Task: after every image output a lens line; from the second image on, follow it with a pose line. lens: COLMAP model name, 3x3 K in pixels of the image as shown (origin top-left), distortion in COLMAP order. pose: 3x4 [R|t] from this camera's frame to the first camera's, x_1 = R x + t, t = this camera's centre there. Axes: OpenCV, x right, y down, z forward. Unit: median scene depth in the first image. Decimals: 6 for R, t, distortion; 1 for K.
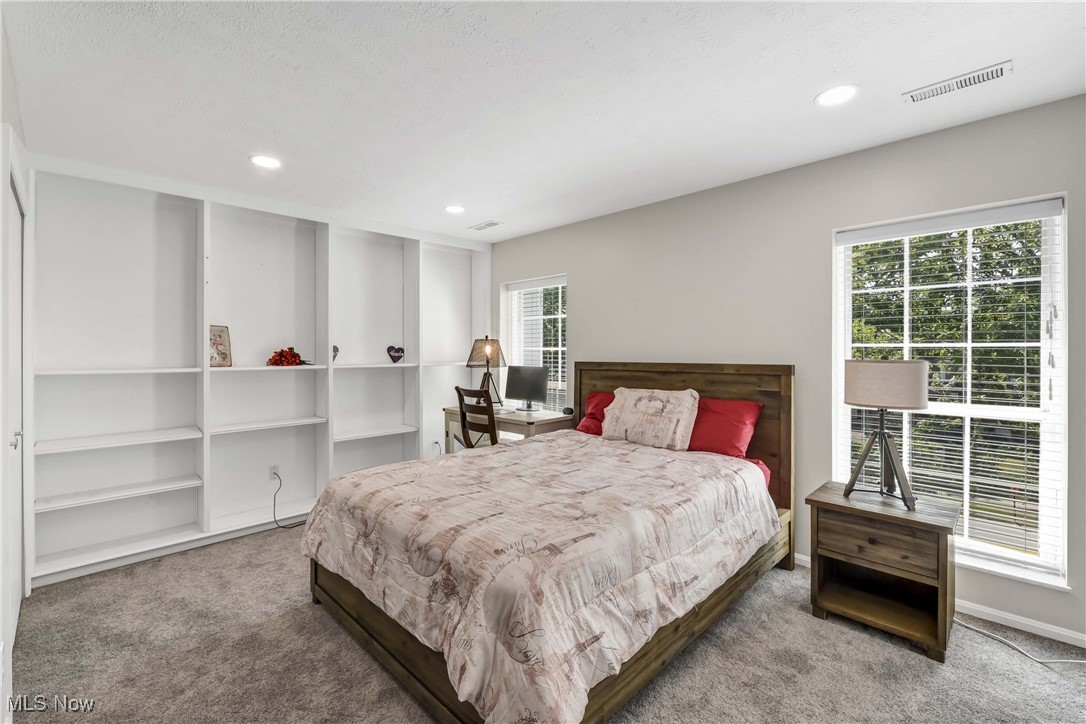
lens RADIAL K [[474.0, 0, 548.7], [0, 474.0, 358.3], [0, 0, 1]] dist [0.000100, -0.002037]
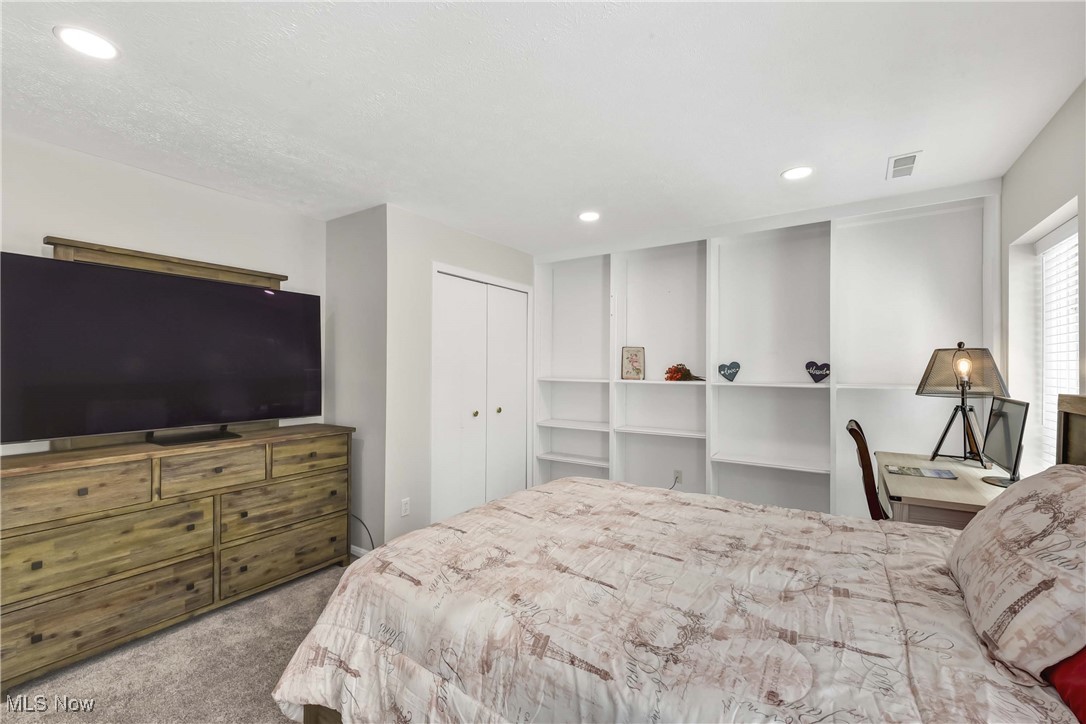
lens RADIAL K [[474.0, 0, 544.8], [0, 474.0, 363.4], [0, 0, 1]] dist [0.000100, -0.002037]
pose [[0.161536, -0.002733, -0.986863, 0.496560], [-0.018461, 0.999813, -0.005790, -0.012460], [0.986694, 0.019154, 0.161455, 0.549477]]
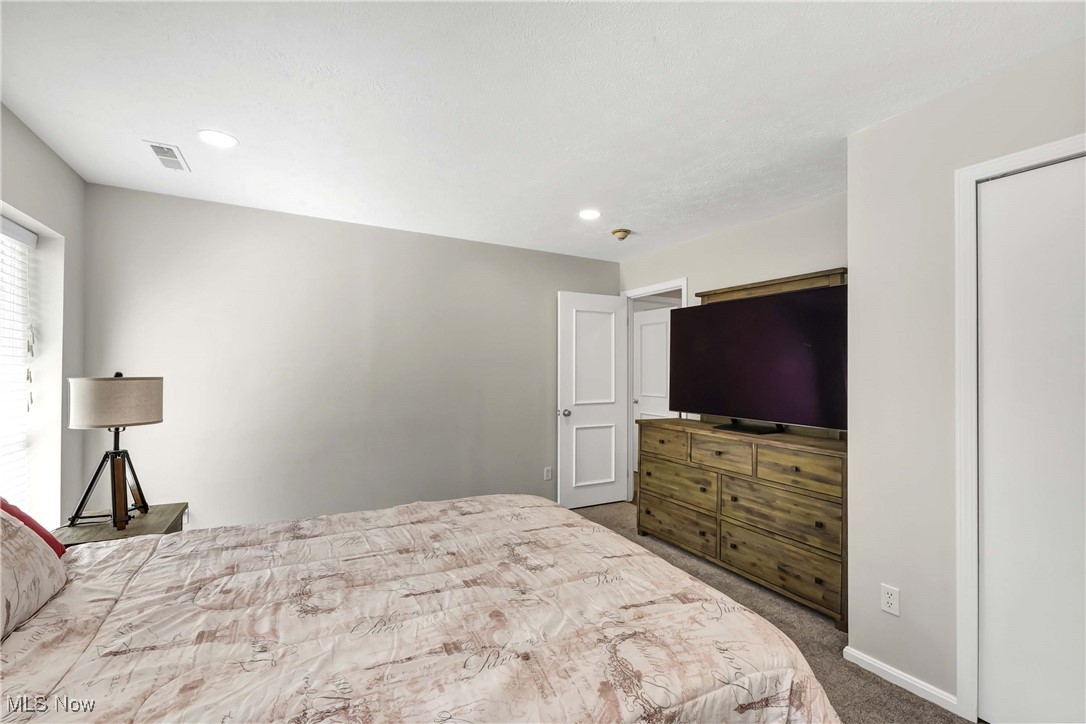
lens RADIAL K [[474.0, 0, 541.1], [0, 474.0, 363.2], [0, 0, 1]] dist [0.000100, -0.002037]
pose [[-0.937738, 0.000522, 0.347343, -0.301031], [0.001761, 0.999993, 0.003252, -0.019134], [-0.347339, 0.003661, -0.937732, 1.140983]]
